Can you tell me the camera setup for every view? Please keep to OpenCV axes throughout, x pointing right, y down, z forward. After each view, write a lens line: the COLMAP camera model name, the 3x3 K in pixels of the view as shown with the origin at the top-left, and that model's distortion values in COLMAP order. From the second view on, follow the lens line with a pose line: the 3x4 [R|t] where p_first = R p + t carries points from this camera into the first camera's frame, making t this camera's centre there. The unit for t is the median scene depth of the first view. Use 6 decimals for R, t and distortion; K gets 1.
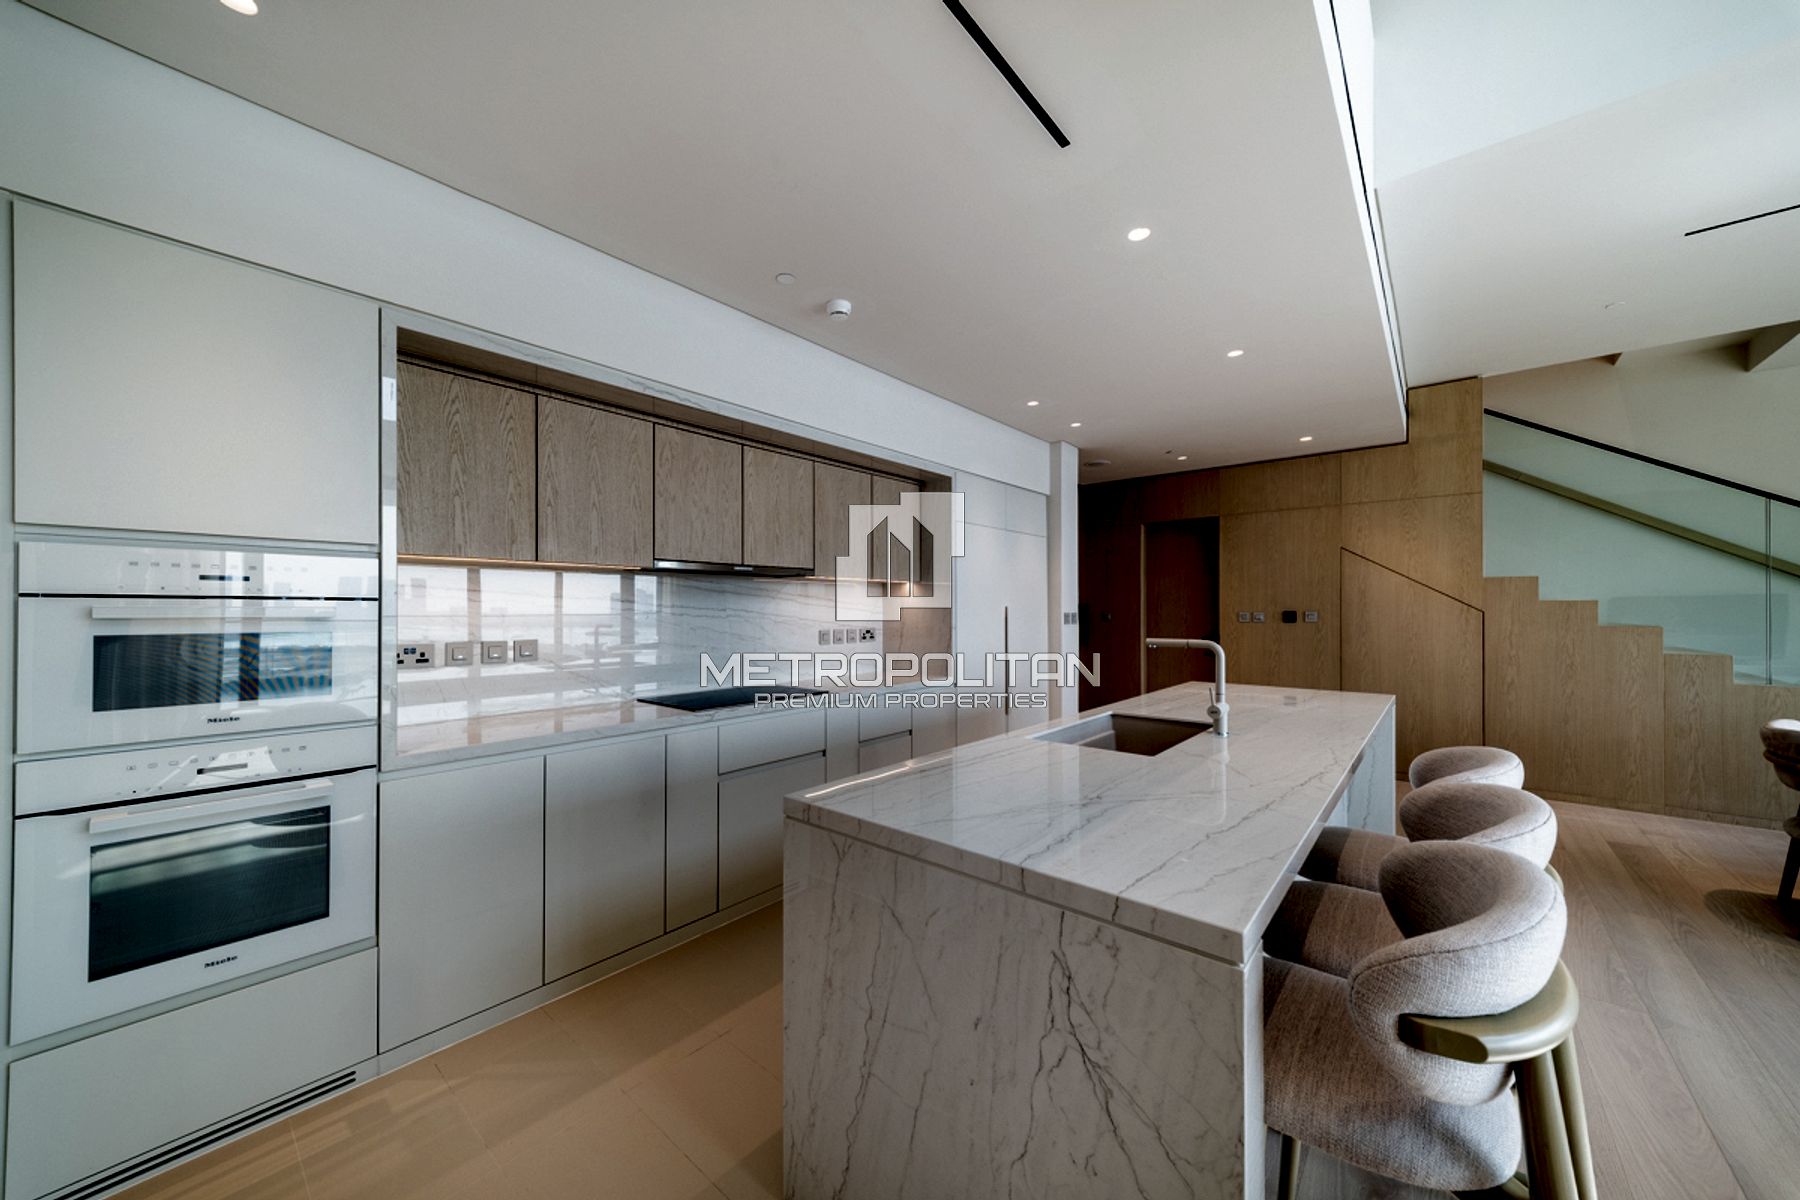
lens RADIAL K [[628.8, 0, 905.1], [0, 628.8, 611.4], [0, 0, 1]] dist [0.009358, -0.000763]
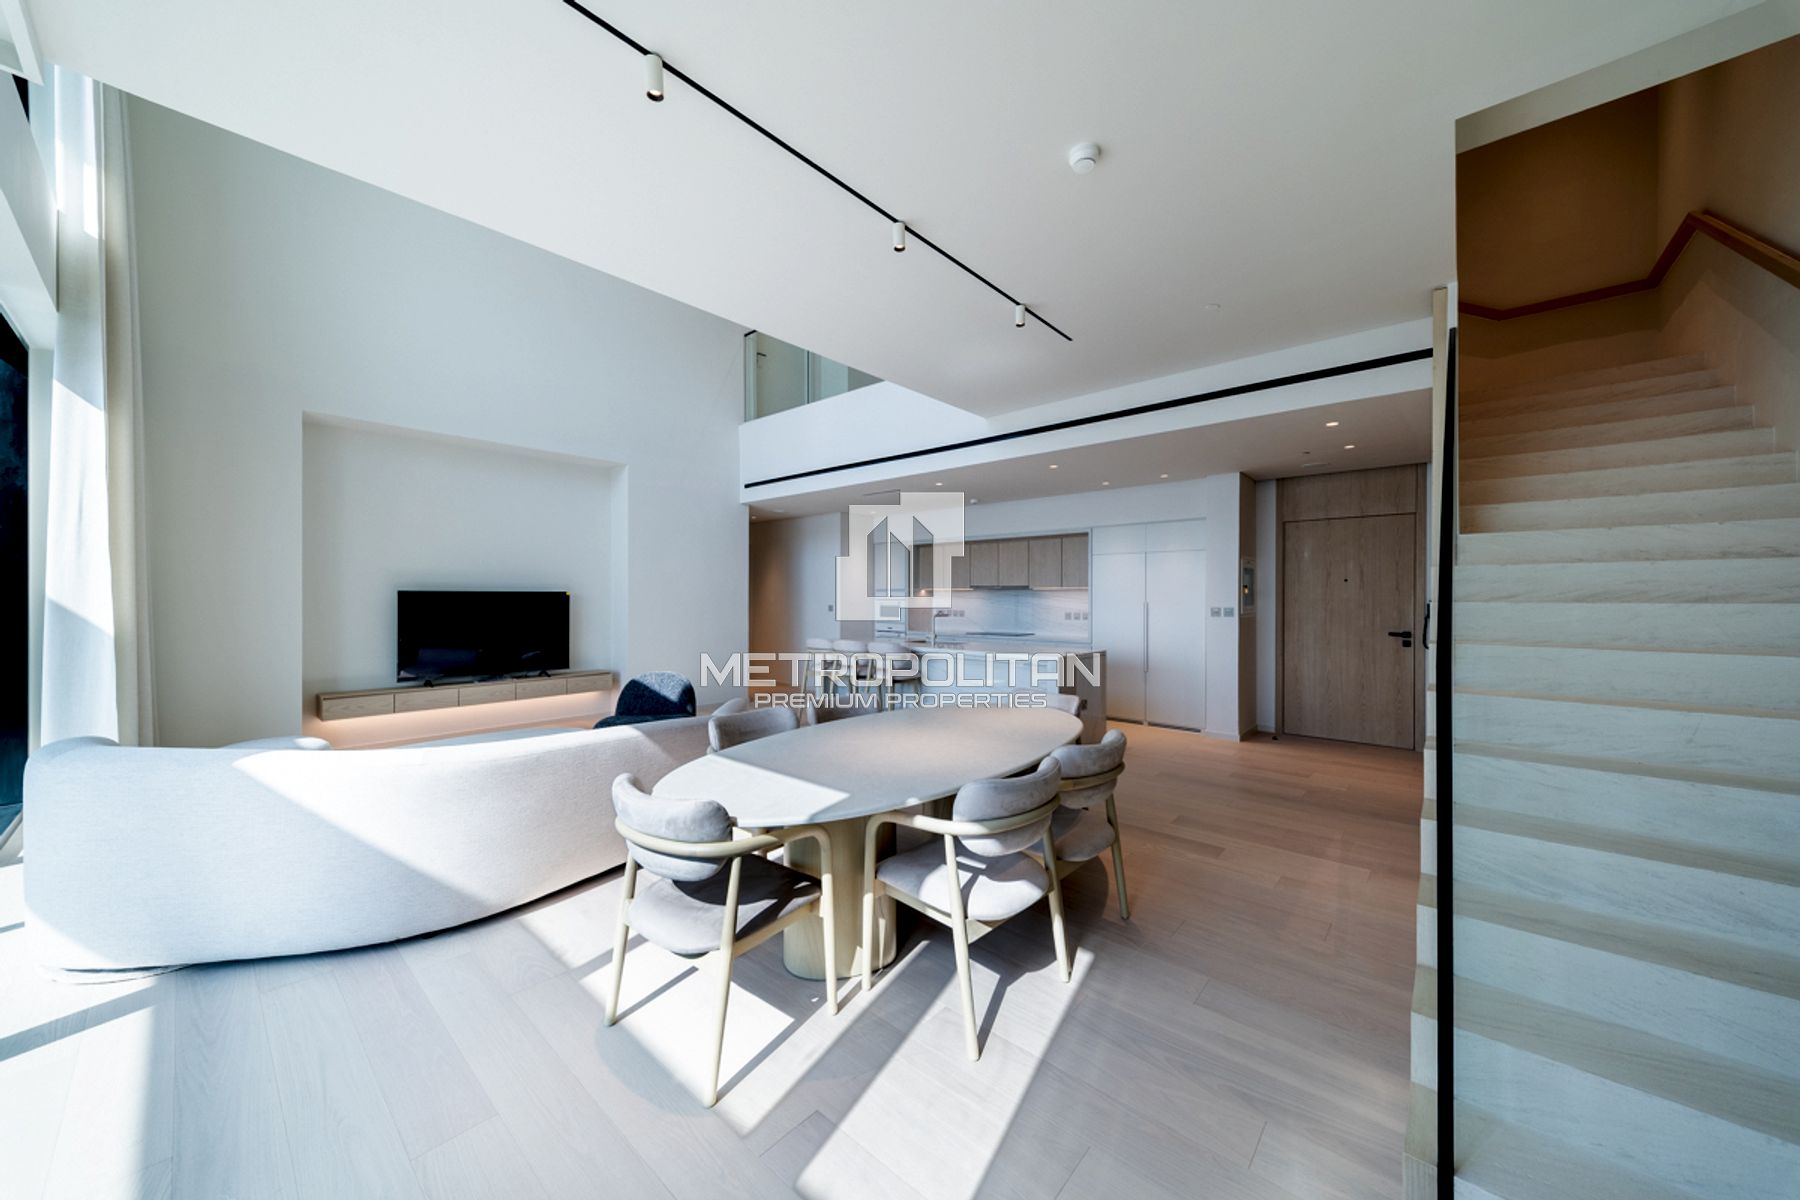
lens RADIAL K [[628.8, 0, 905.7], [0, 628.8, 599.0], [0, 0, 1]] dist [0.009358, -0.000763]
pose [[-0.027382, 0.005938, -0.999607, 3.154383], [-0.006511, 0.999960, 0.006119, -0.040016], [0.999604, 0.006676, -0.027342, 0.831539]]
